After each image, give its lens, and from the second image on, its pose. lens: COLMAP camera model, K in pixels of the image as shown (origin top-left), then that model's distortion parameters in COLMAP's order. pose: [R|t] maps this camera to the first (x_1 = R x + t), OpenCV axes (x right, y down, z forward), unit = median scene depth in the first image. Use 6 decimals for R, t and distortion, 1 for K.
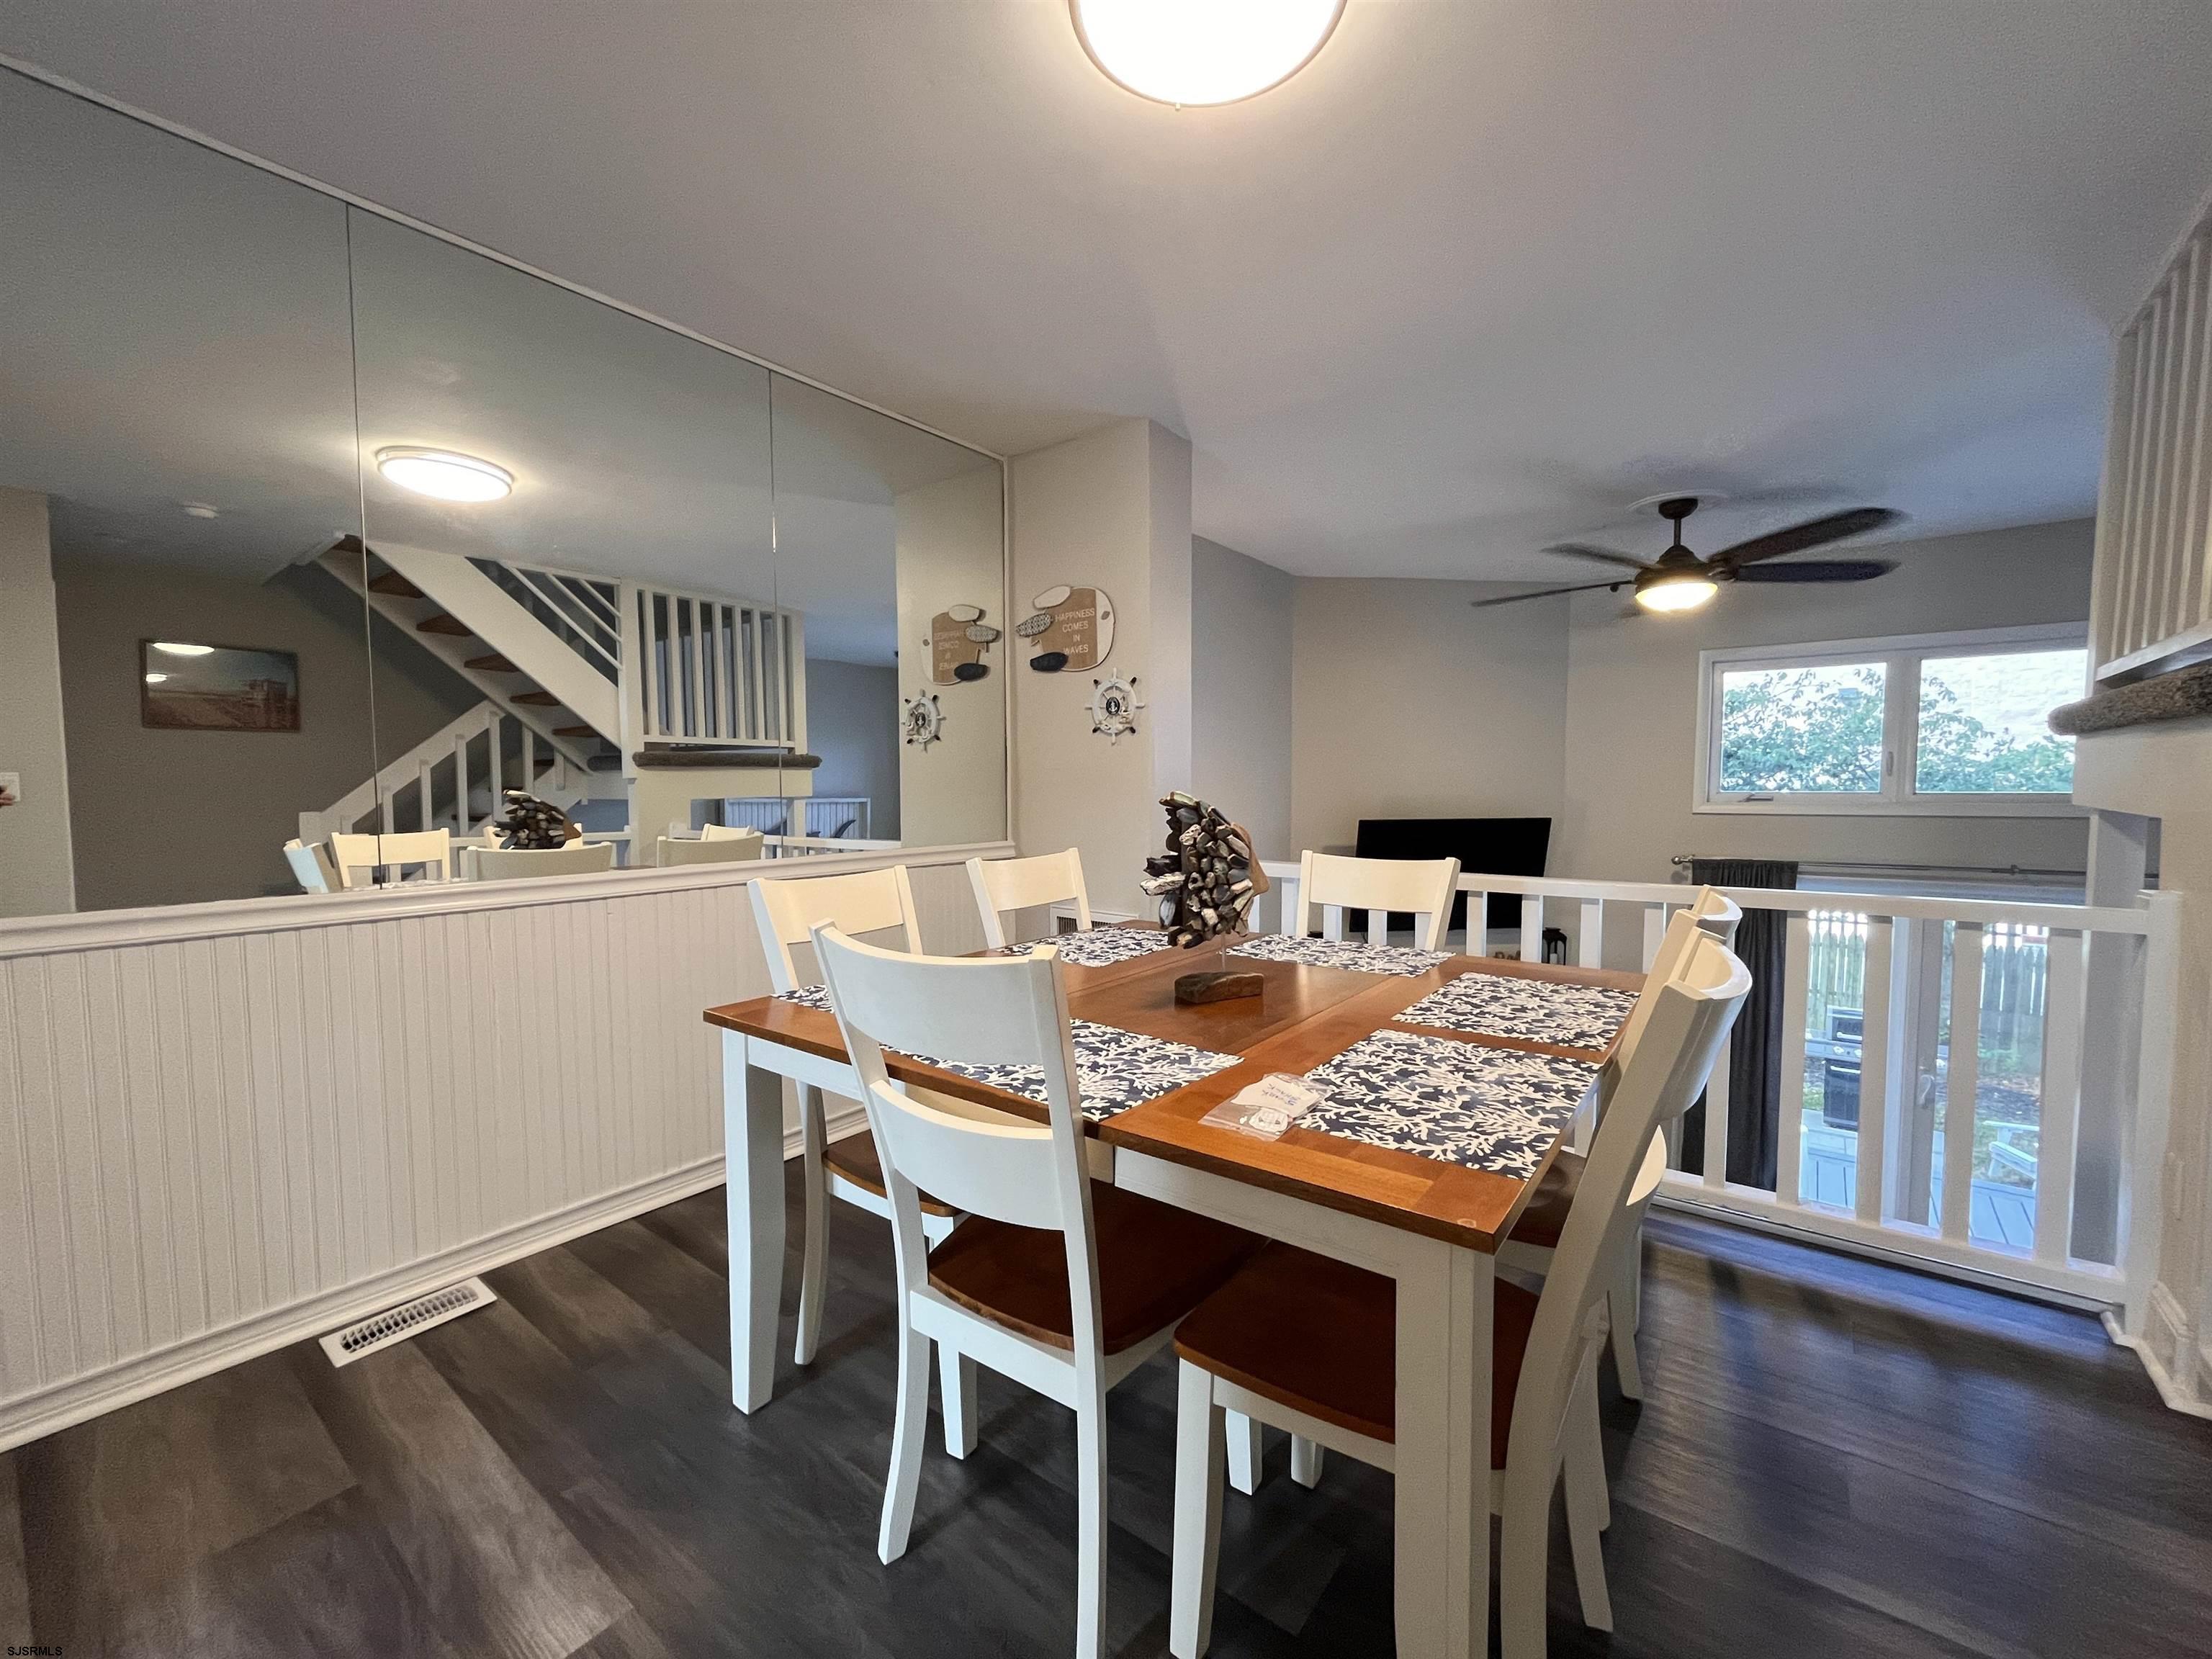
lens RADIAL K [[898.8, 0, 1102.1], [0, 898.8, 828.9], [0, 0, 1]] dist [-0.004053, 0.000487]
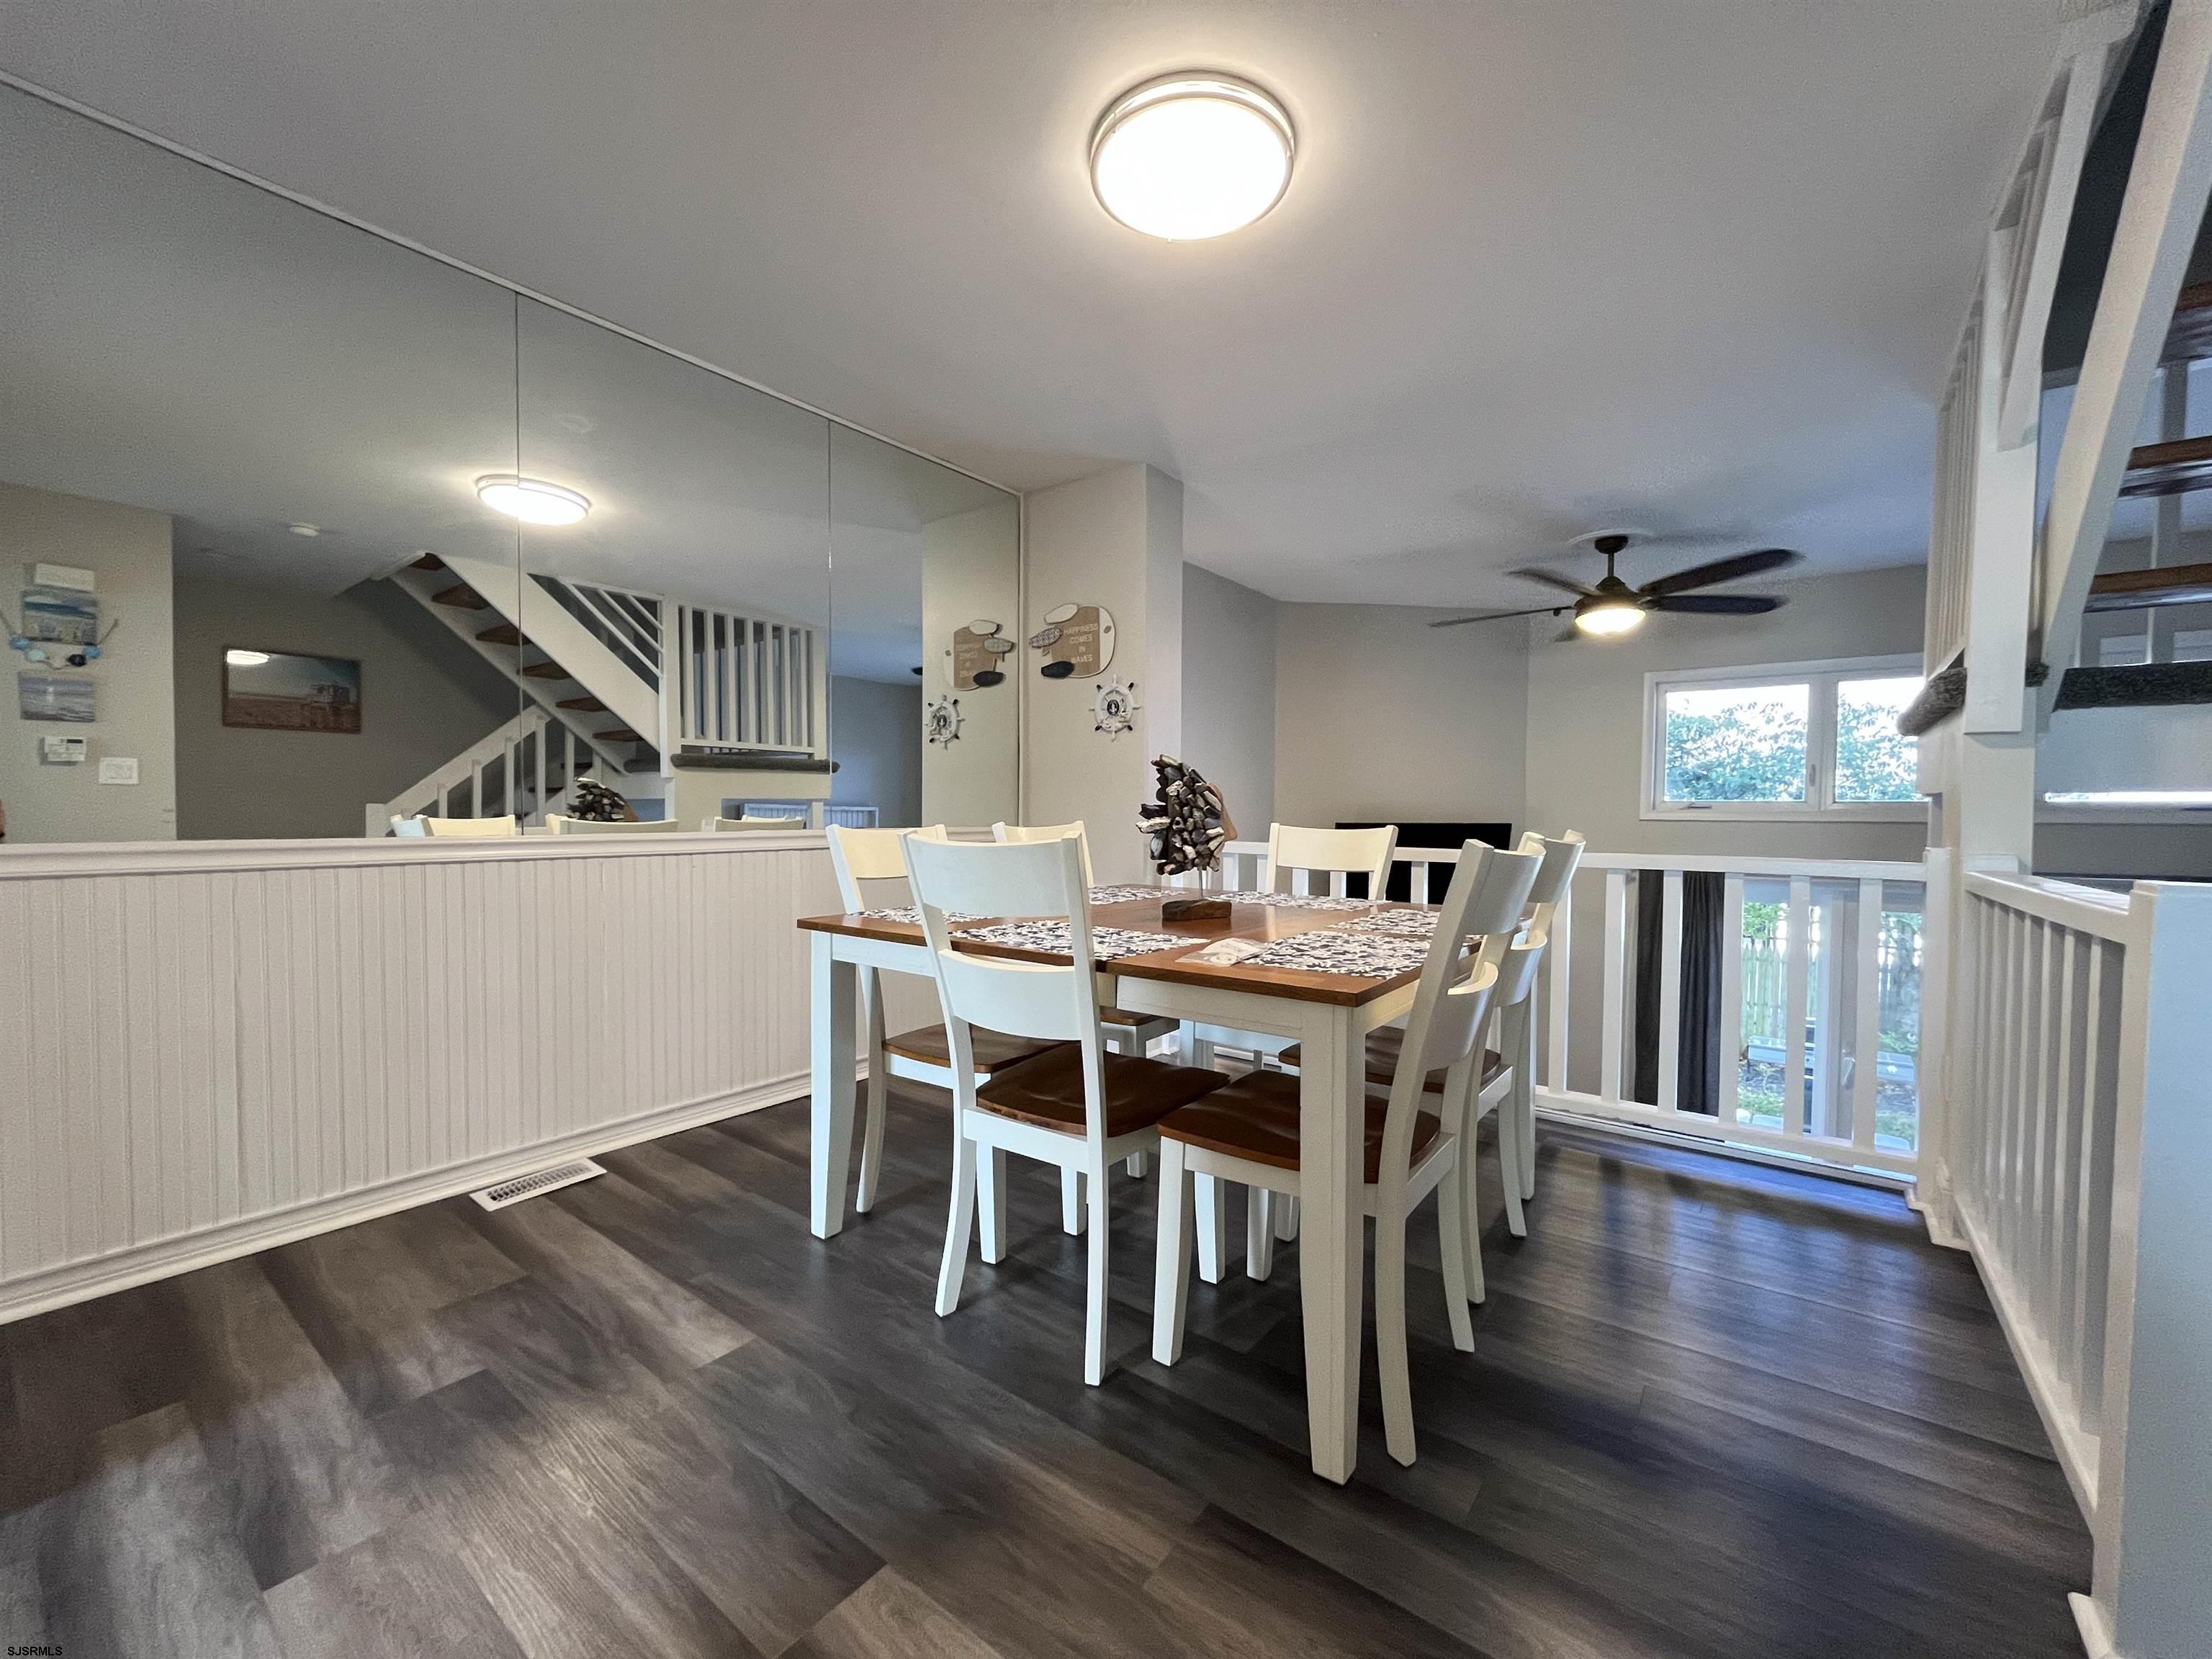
lens RADIAL K [[898.8, 0, 1102.1], [0, 898.8, 828.9], [0, 0, 1]] dist [-0.004053, 0.000487]
pose [[0.999926, 0.010802, 0.005667, -0.007245], [-0.010634, 0.999530, -0.028746, 0.054833], [-0.005975, 0.028683, 0.999571, -0.156251]]
